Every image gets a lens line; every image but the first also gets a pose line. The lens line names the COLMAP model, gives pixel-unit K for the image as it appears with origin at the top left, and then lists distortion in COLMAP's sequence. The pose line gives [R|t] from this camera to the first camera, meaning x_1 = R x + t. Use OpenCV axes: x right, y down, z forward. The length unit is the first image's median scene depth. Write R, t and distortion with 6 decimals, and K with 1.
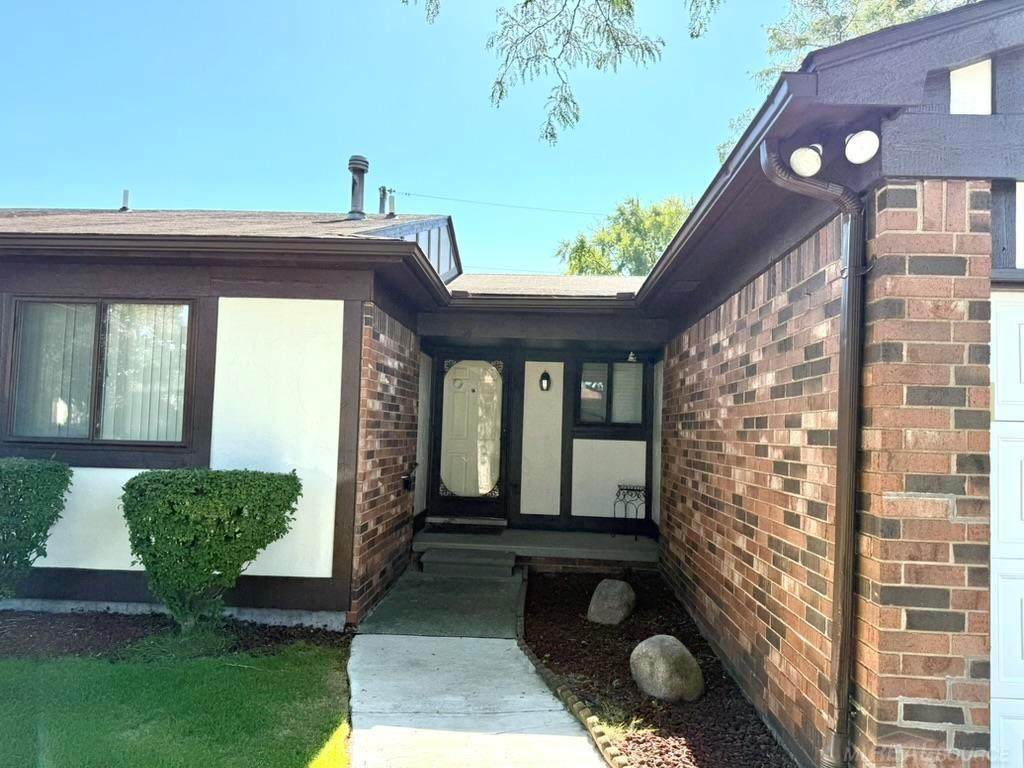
lens RADIAL K [[726.0, 0, 515.4], [0, 726.0, 387.9], [0, 0, 1]] dist [0.051001, -0.013618]
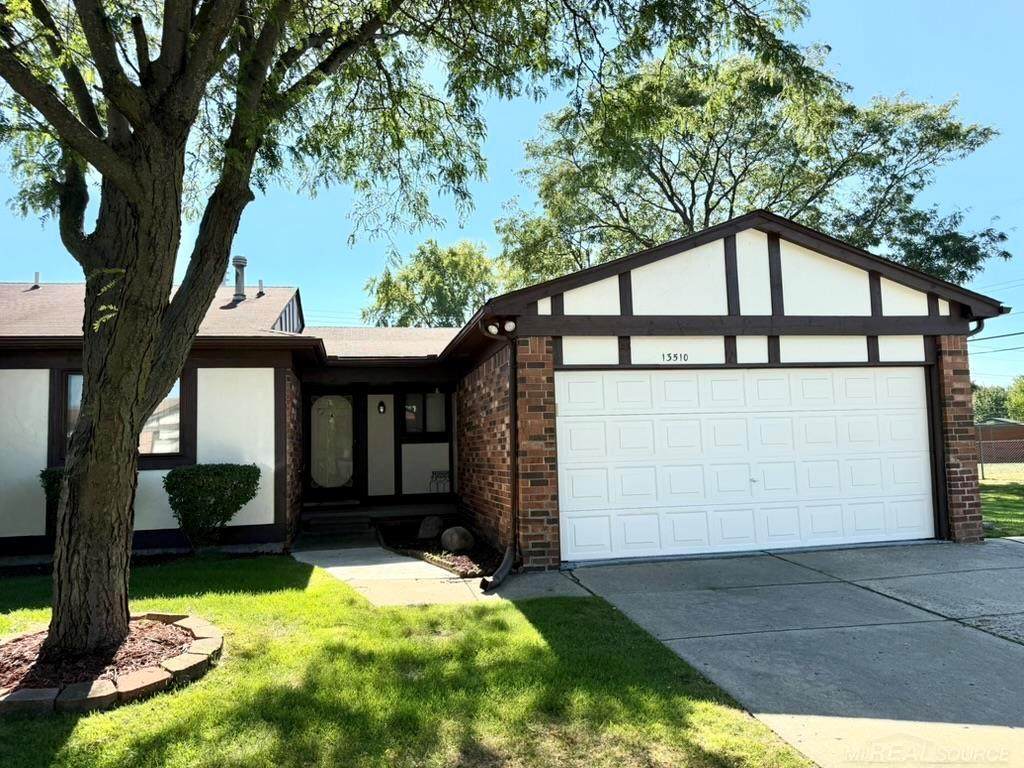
lens RADIAL K [[726.0, 0, 515.8], [0, 726.0, 392.3], [0, 0, 1]] dist [0.051001, -0.013618]
pose [[0.964249, -0.038996, 0.262114, -0.136645], [0.044799, 0.998865, -0.016198, -0.005597], [-0.261185, 0.027361, 0.964901, -0.872848]]
